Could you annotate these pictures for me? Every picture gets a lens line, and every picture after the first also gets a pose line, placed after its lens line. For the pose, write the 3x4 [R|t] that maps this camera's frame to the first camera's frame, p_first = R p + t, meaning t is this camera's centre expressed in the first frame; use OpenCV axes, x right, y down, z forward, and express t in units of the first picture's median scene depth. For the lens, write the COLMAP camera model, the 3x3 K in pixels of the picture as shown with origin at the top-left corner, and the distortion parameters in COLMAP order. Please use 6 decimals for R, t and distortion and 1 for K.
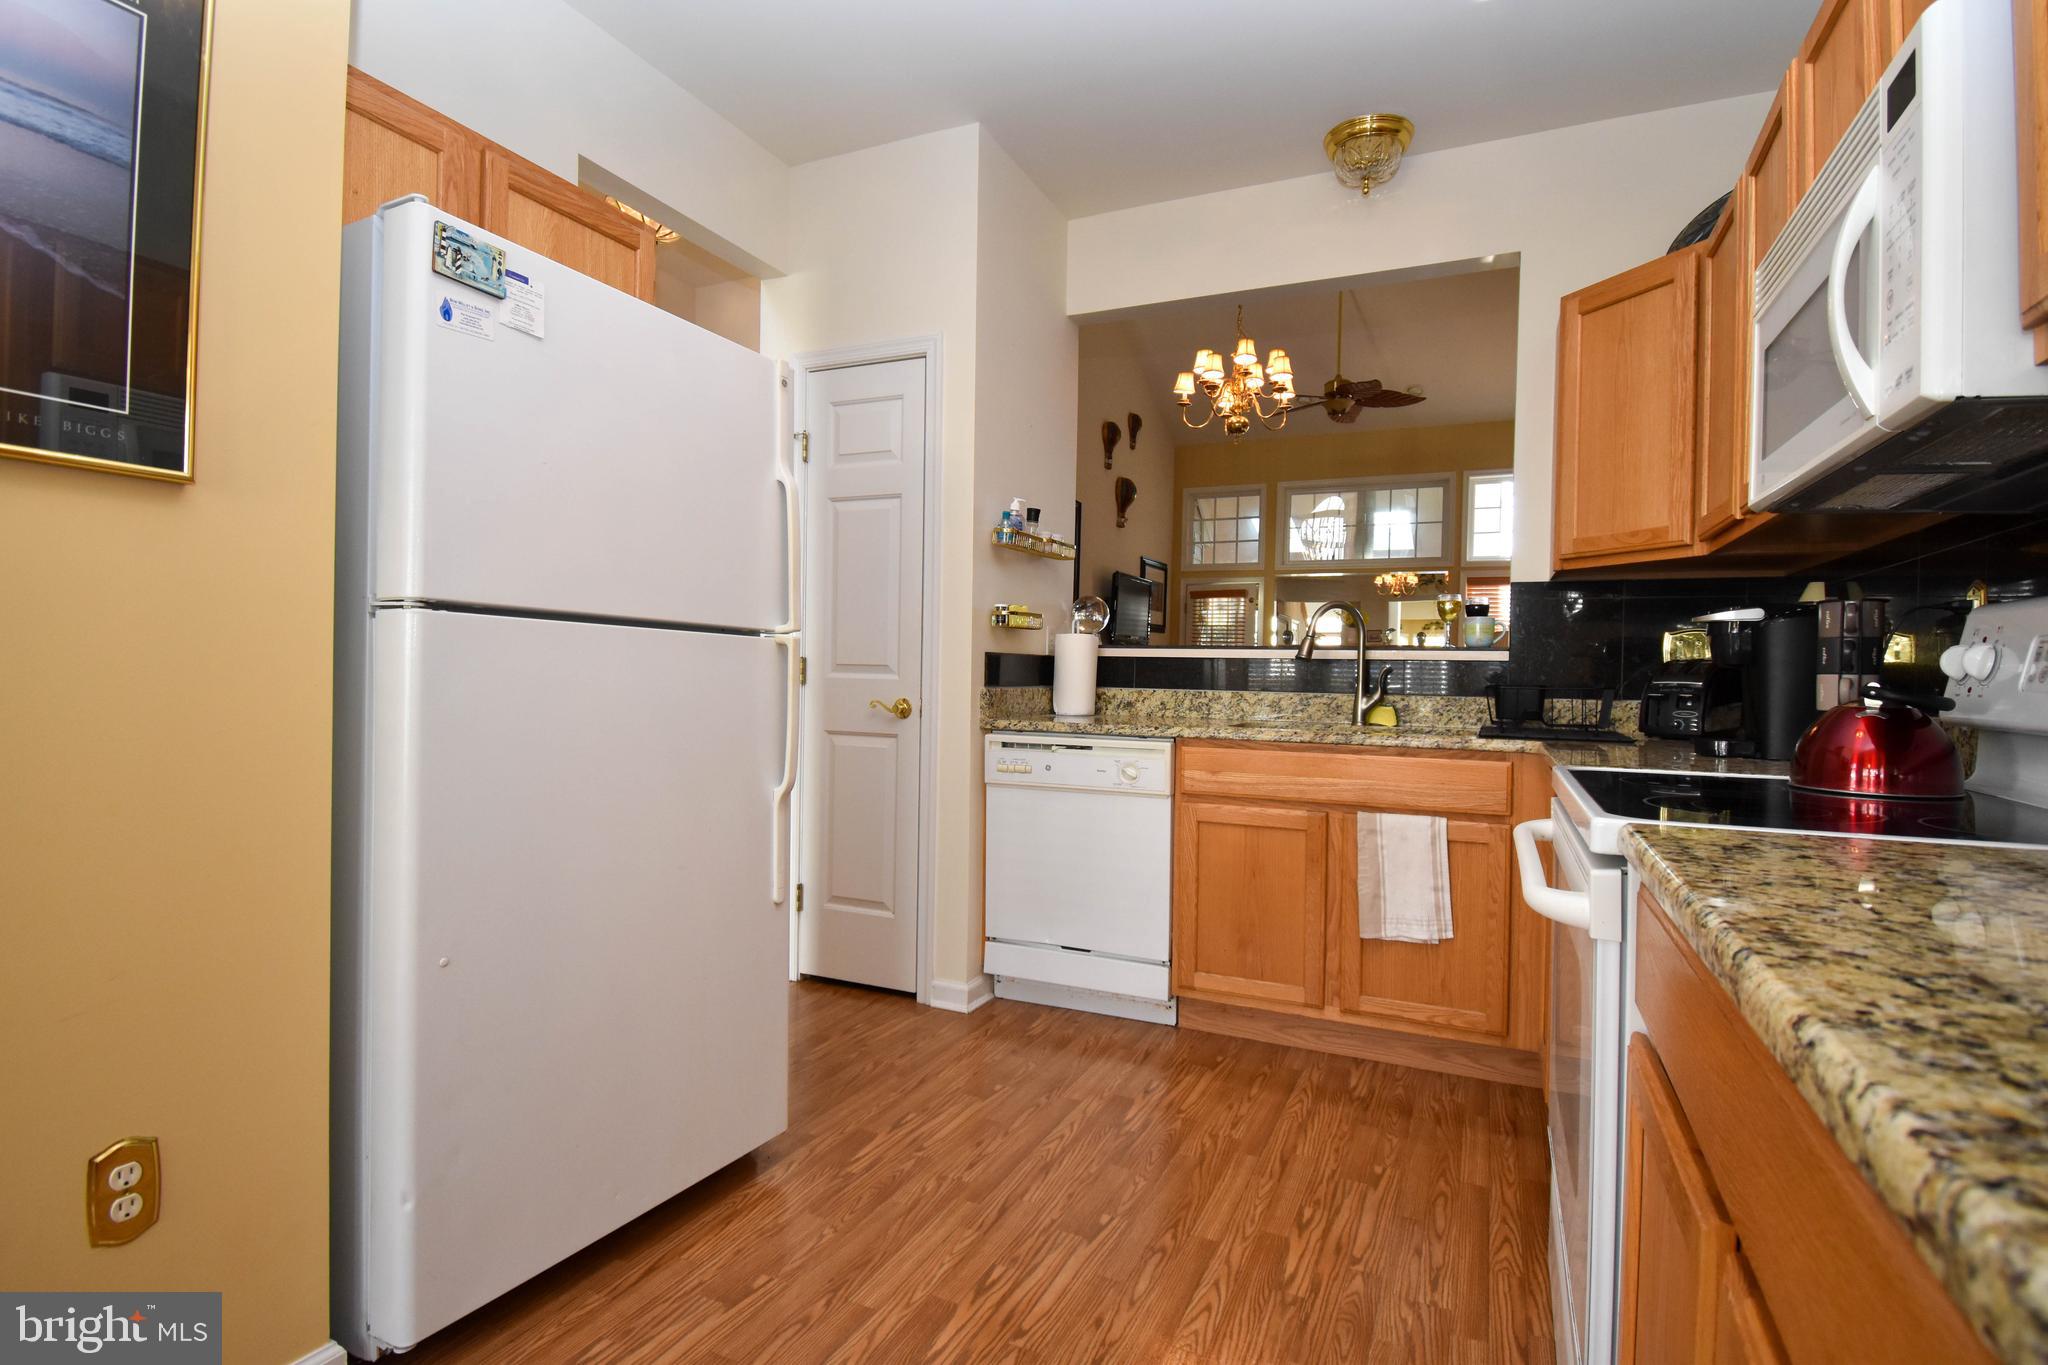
lens RADIAL K [[1000.9, 0, 1033.3], [0, 1000.9, 684.8], [0, 0, 1]] dist [0.027025, -0.029652]
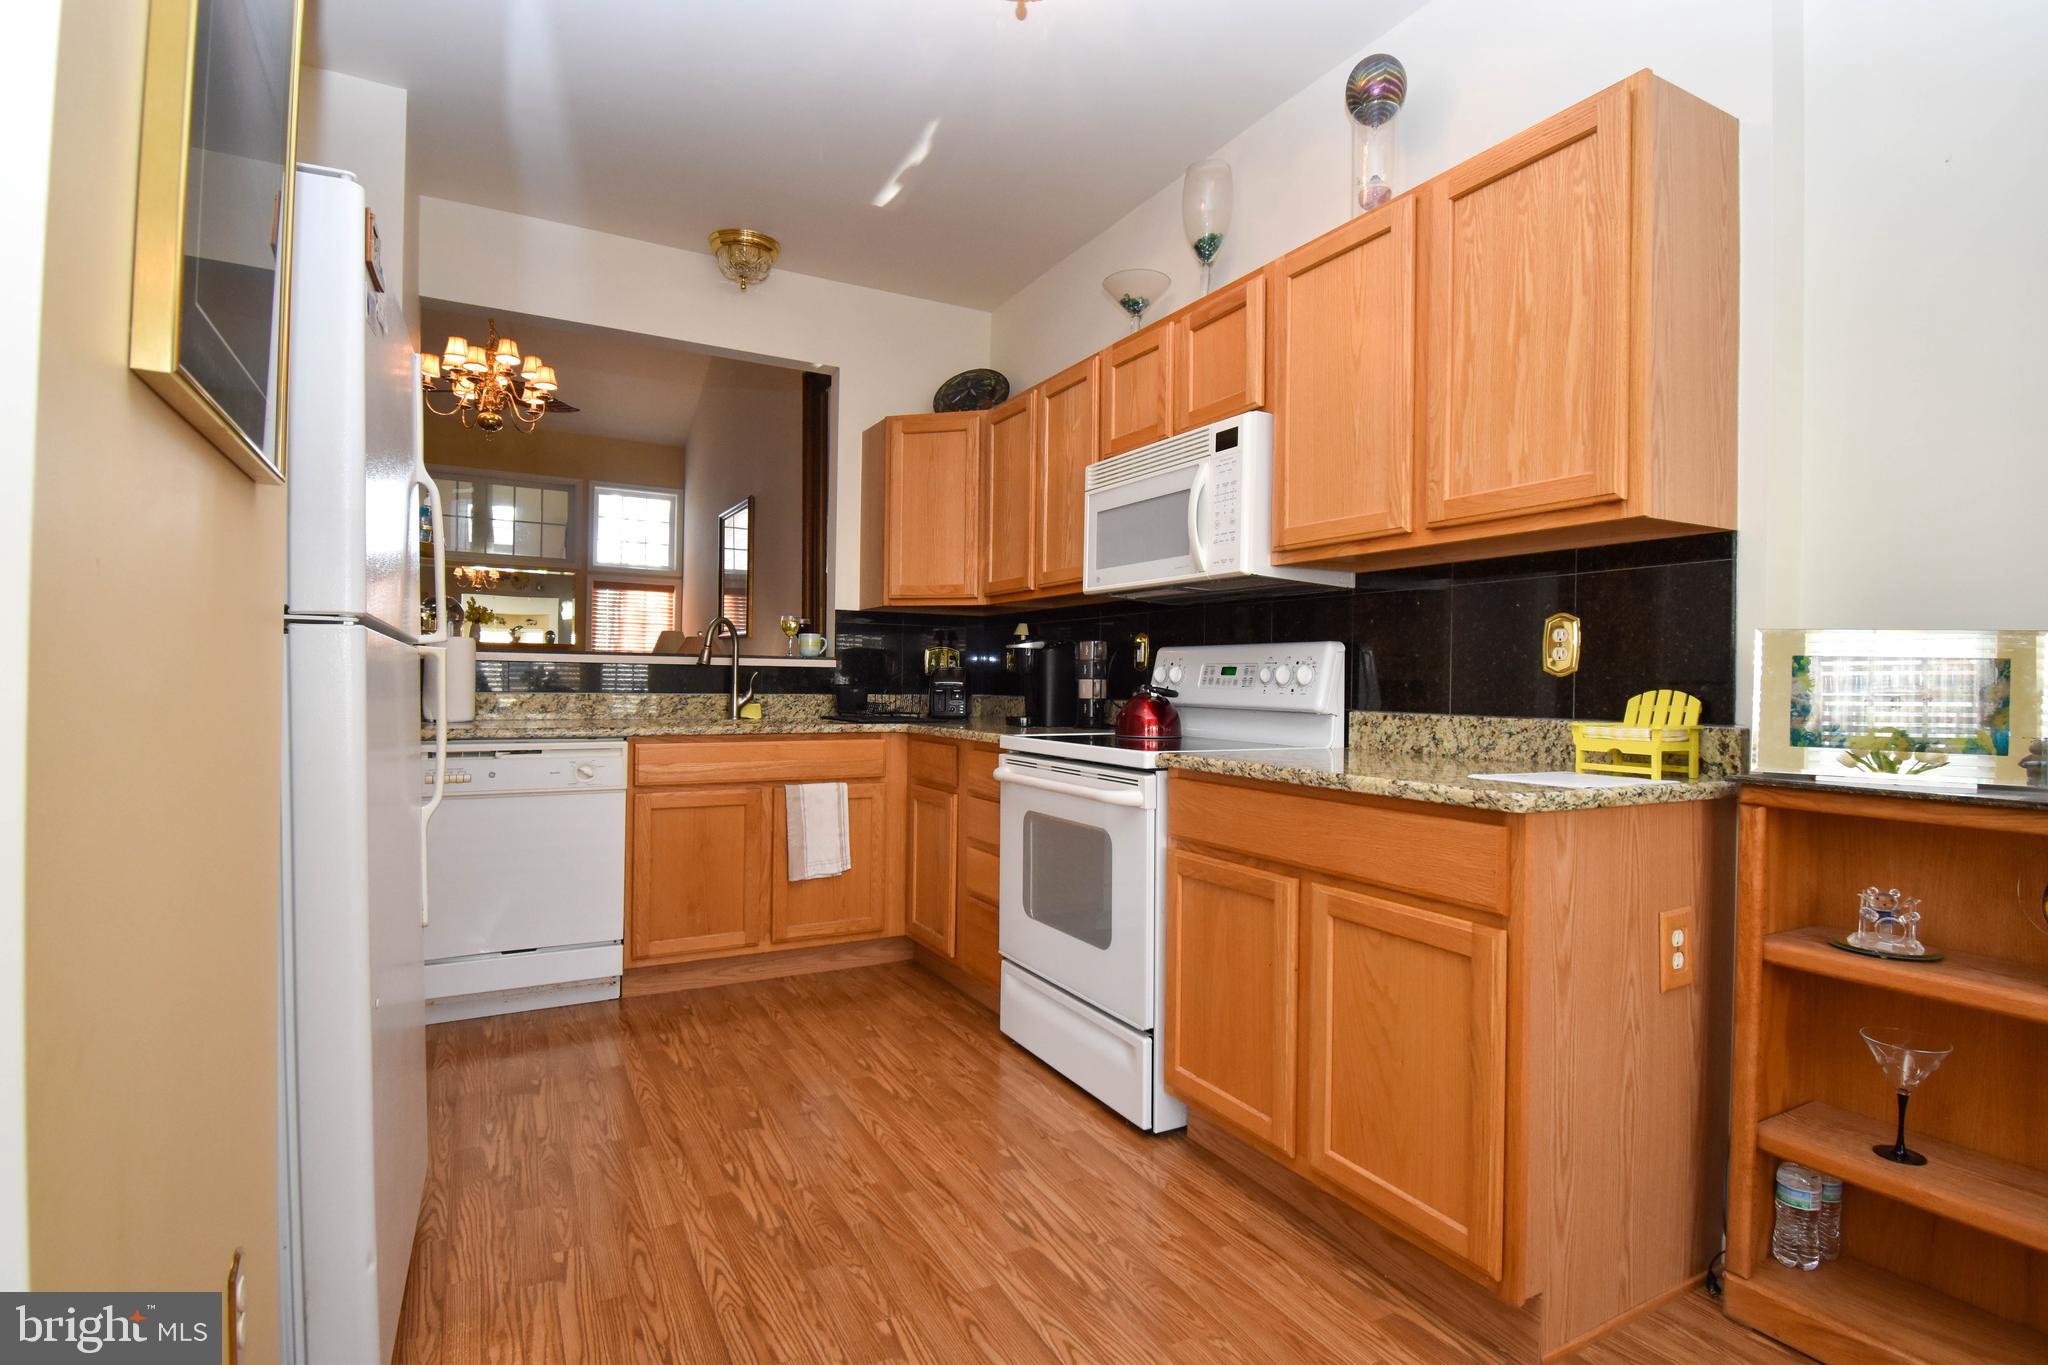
lens RADIAL K [[1000.9, 0, 1033.3], [0, 1000.9, 684.8], [0, 0, 1]] dist [0.027025, -0.029652]
pose [[0.593395, -0.012511, 0.804814, -0.496614], [0.007446, 0.999922, 0.010054, -0.012743], [-0.804877, 0.000027, 0.593442, -0.022829]]
